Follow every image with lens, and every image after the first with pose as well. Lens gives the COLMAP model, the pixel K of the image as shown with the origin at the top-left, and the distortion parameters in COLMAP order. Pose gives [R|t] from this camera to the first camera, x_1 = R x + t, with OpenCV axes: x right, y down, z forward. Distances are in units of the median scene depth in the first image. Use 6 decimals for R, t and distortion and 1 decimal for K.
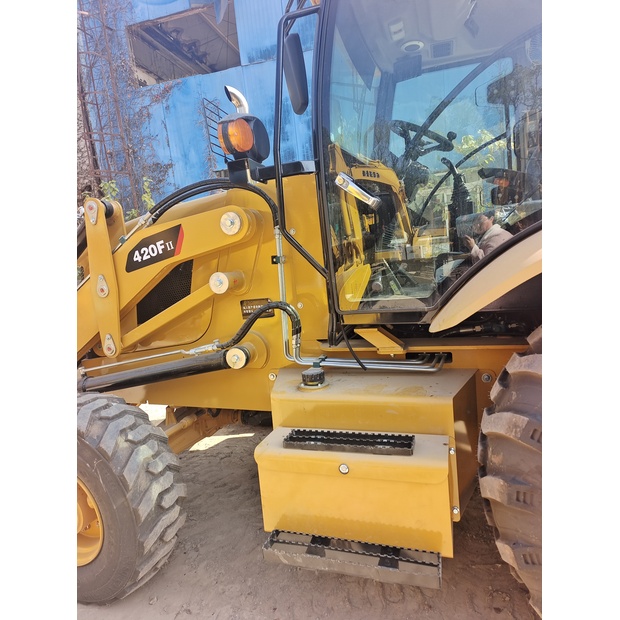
lens RADIAL K [[419.5, 0, 310.0], [0, 419.5, 310.0], [0, 0, 1]] dist [0.067682, -0.055671]
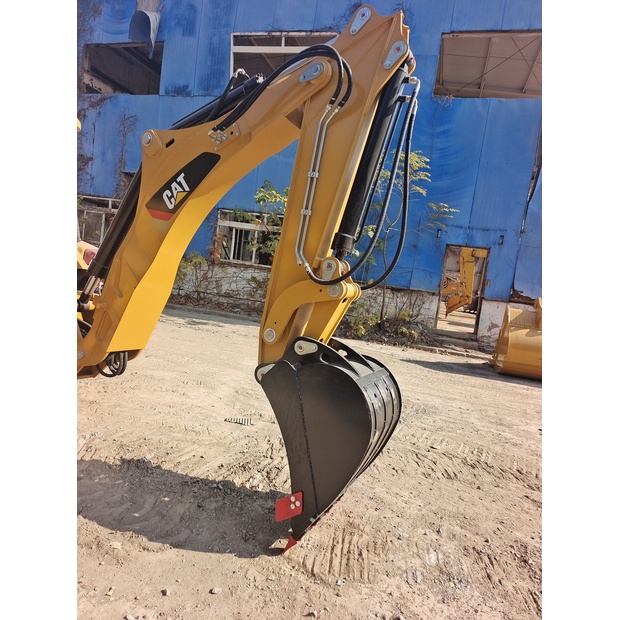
lens RADIAL K [[412.4, 0, 310.7], [0, 412.4, 313.2], [0, 0, 1]] dist [0.059165, -0.058927]
pose [[0.970616, 0.239012, -0.027890, 2.270206], [-0.239951, 0.970065, -0.037381, -0.113244], [0.018120, 0.042975, 0.998912, -0.852905]]
